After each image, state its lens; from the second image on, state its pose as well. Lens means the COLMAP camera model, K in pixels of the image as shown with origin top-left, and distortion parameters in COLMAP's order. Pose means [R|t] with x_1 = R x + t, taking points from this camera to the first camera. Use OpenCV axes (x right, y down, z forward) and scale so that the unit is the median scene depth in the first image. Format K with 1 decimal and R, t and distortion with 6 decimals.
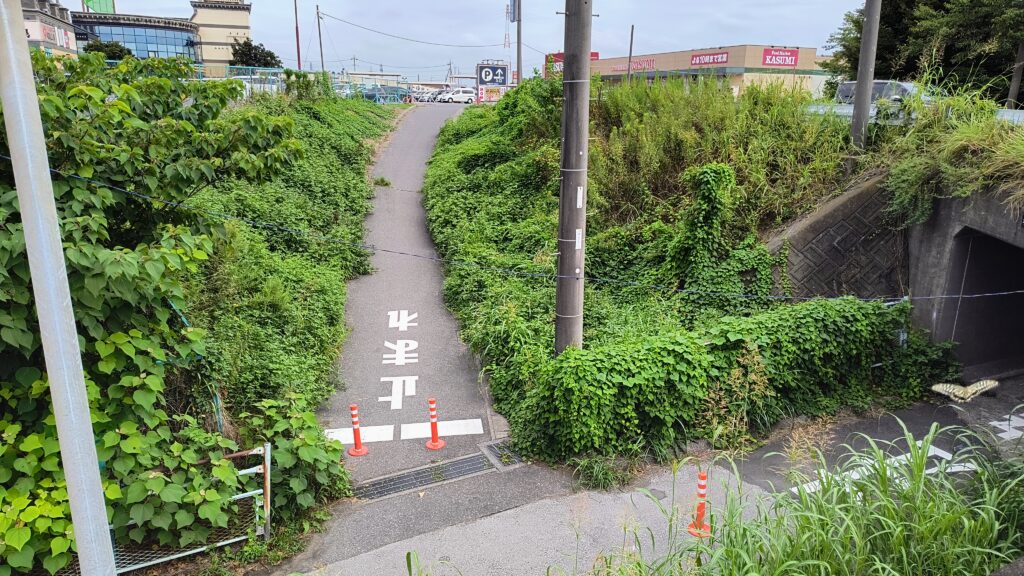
lens RADIAL K [[691.2, 0, 511.0], [0, 691.2, 290.6], [0, 0, 1]] dist [0.021785, -0.028986]
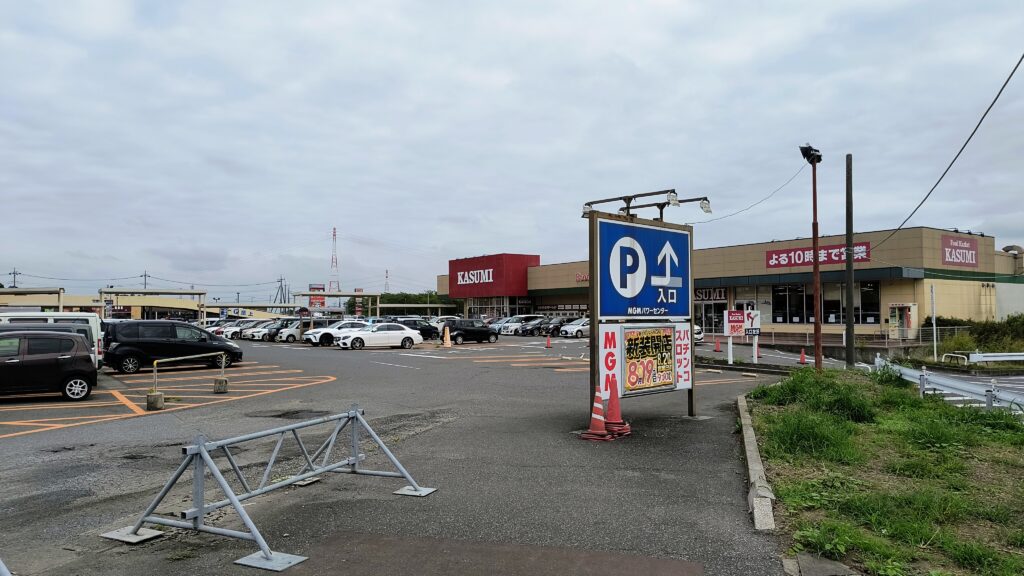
lens RADIAL K [[691.2, 0, 510.3], [0, 691.2, 285.4], [0, 0, 1]] dist [0.021785, -0.028986]
pose [[0.967351, -0.009751, 0.253252, -0.115857], [0.087940, 0.950090, -0.299325, -0.249015], [-0.237694, 0.311823, 0.919928, 0.822250]]
